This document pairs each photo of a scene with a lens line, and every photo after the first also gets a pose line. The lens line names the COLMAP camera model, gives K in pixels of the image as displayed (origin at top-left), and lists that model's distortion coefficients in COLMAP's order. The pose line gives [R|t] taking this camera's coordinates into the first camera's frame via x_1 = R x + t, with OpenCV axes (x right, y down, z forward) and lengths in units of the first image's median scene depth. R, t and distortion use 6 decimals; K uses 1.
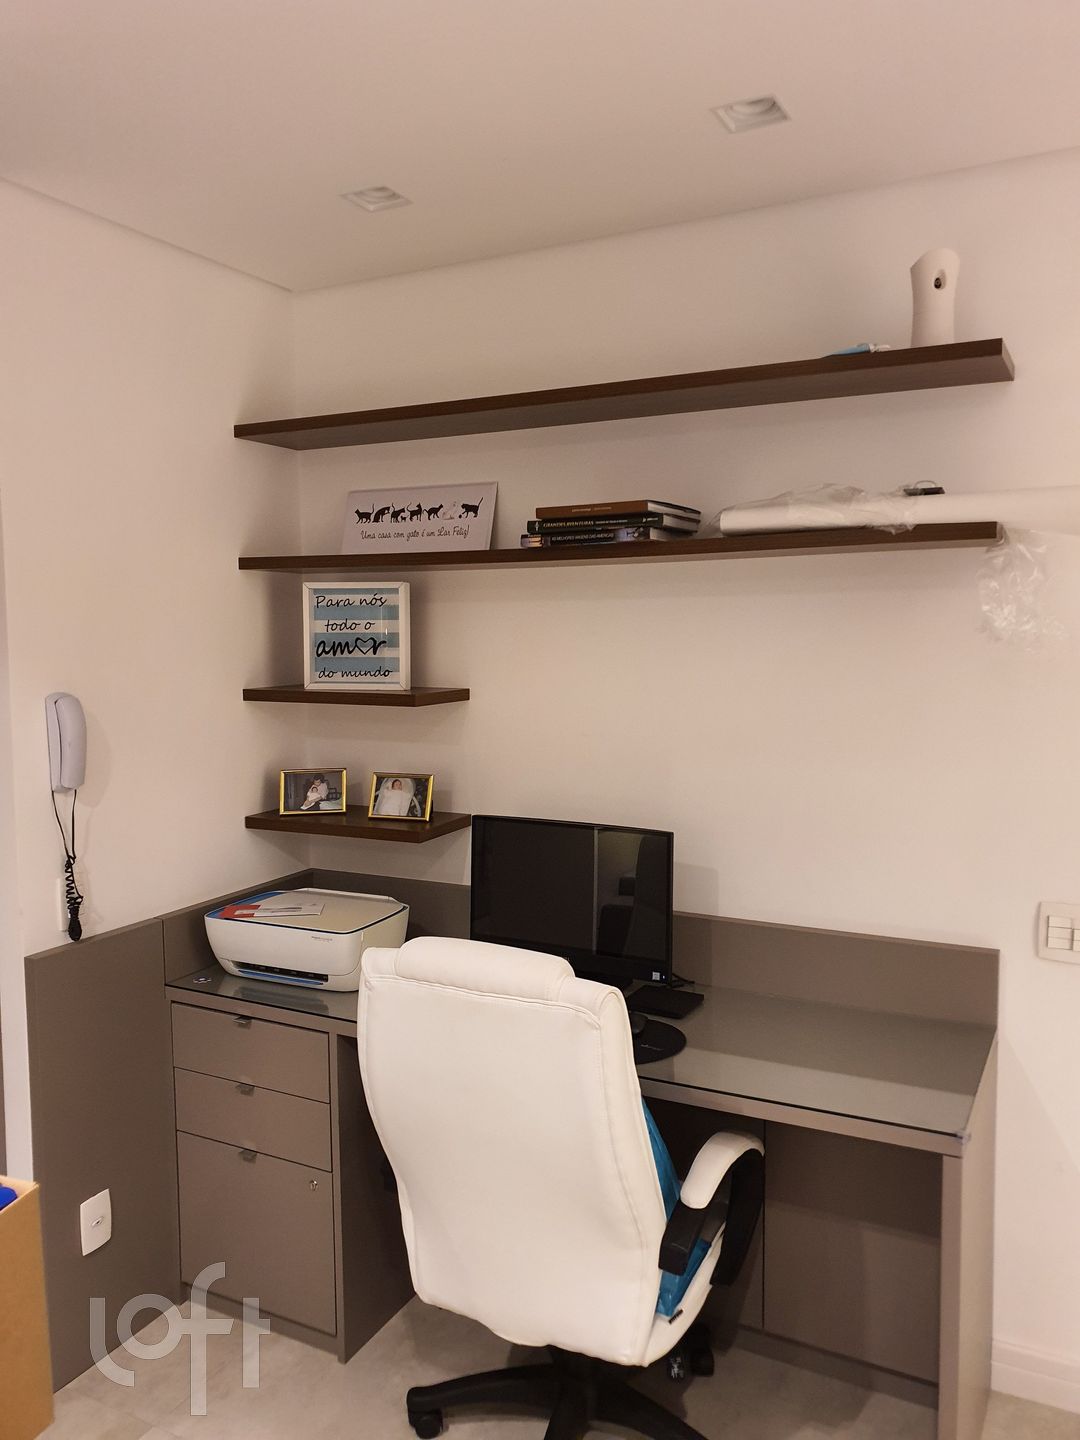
lens RADIAL K [[1115.6, 0, 540.7], [0, 1115.6, 722.2], [0, 0, 1]] dist [0.029420, -0.003115]
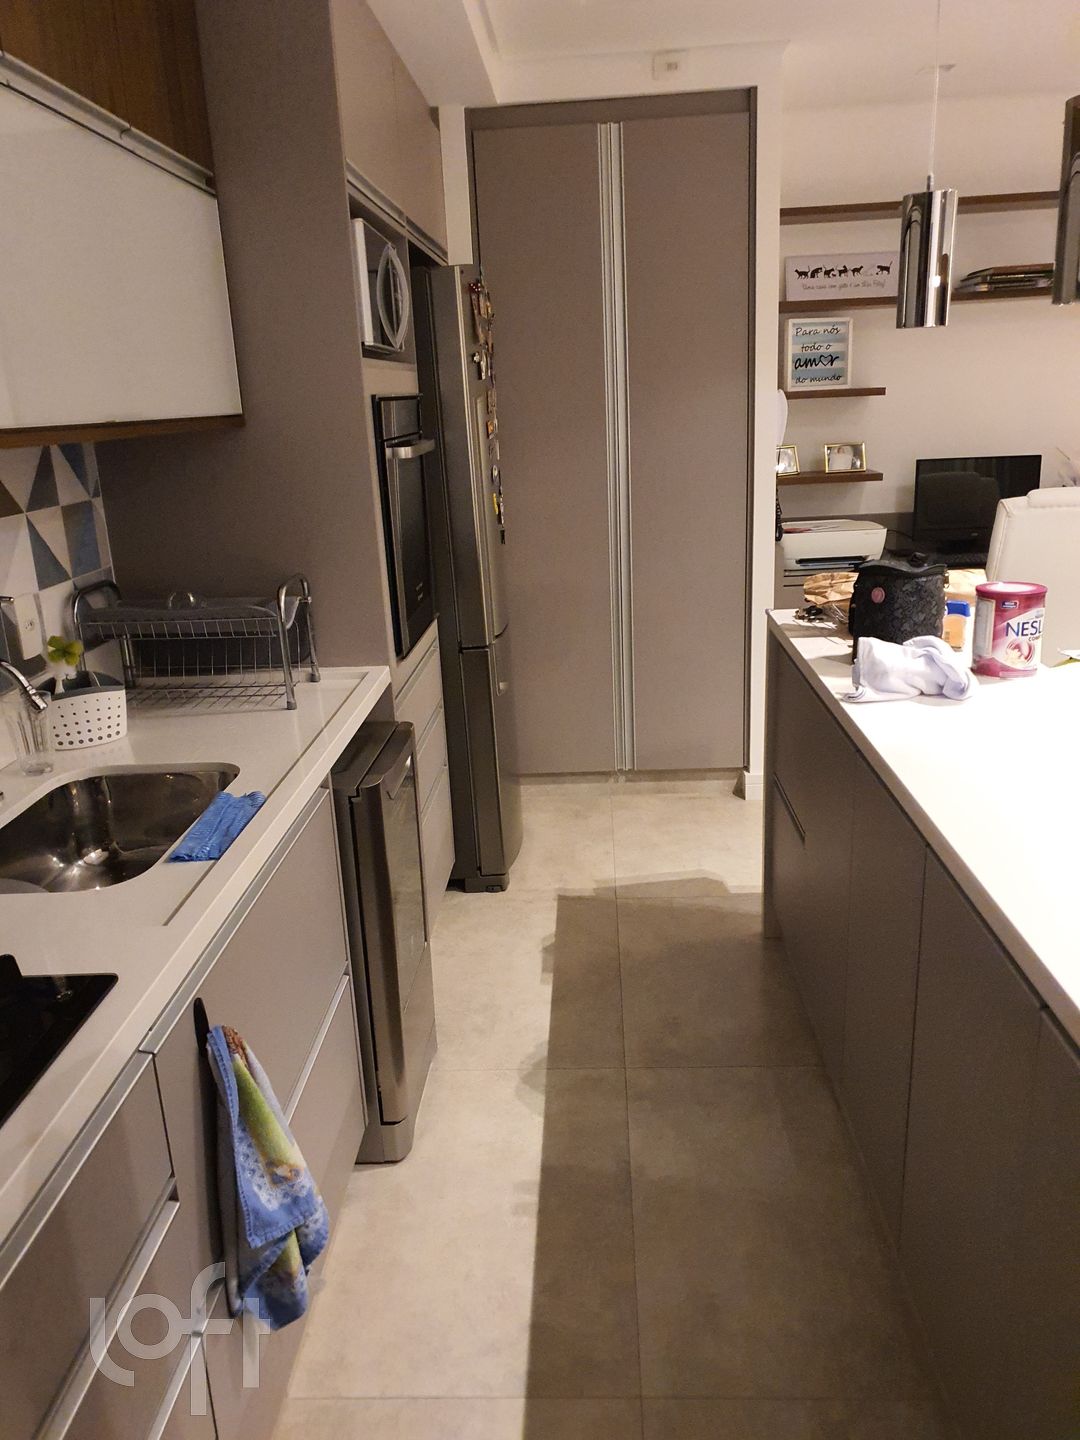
lens RADIAL K [[1115.6, 0, 540.7], [0, 1115.6, 719.1], [0, 0, 1]] dist [0.029420, -0.003115]
pose [[0.912327, -0.142520, 0.383859, -1.199740], [0.070529, 0.978155, 0.195545, 0.088770], [-0.403342, -0.151328, 0.902449, -0.344489]]
